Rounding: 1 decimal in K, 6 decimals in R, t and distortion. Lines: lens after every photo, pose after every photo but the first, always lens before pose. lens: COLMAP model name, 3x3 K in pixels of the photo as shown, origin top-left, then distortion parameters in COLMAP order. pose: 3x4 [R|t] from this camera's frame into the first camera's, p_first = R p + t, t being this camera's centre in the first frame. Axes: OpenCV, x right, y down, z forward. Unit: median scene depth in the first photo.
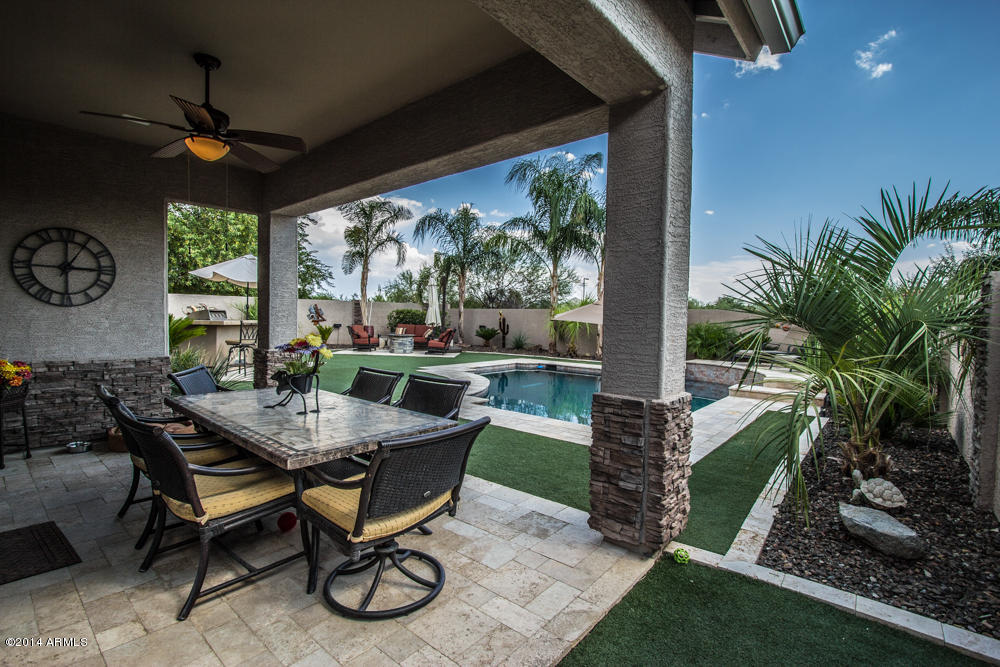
lens RADIAL K [[458.7, 0, 497.0], [0, 458.7, 335.9], [0, 0, 1]] dist [-0.011364, 0.000183]
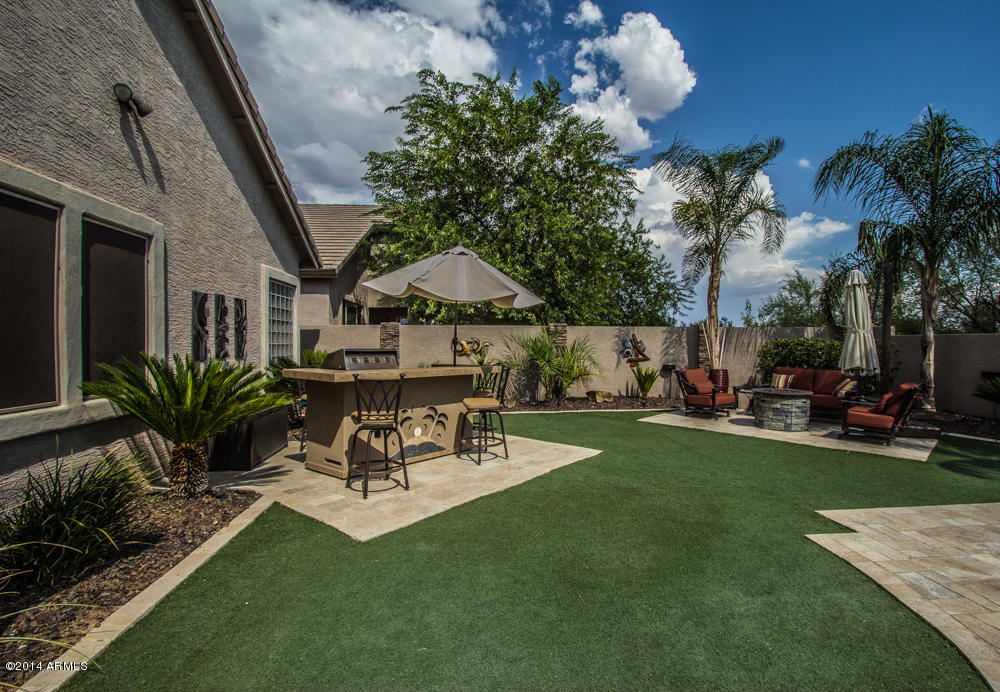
lens RADIAL K [[481.7, 0, 500.0], [0, 481.7, 346.0], [0, 0, 1]] dist [-0.033901, 0.000103]
pose [[0.716372, -0.011598, -0.697622, -0.086318], [-0.021428, 0.999025, -0.038612, -0.031935], [0.697390, 0.042609, 0.715424, 0.539483]]
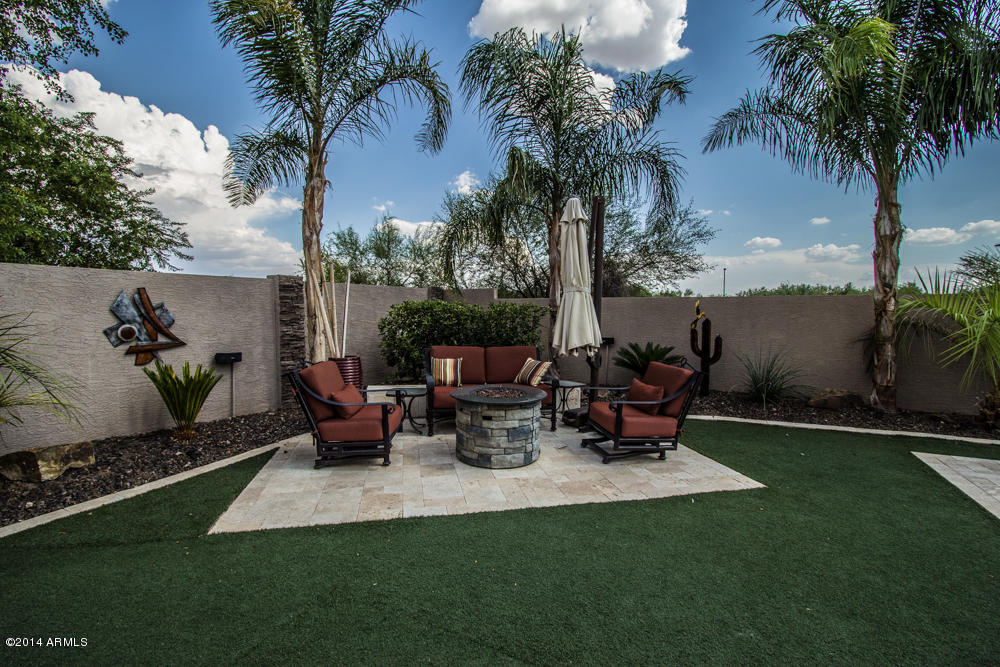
lens RADIAL K [[458.7, 0, 497.0], [0, 458.7, 335.9], [0, 0, 1]] dist [-0.011364, 0.000183]
pose [[0.966732, -0.035582, 0.253305, -0.356457], [0.030763, 0.999263, 0.022959, -0.055994], [-0.253935, -0.014403, 0.967114, 0.934098]]
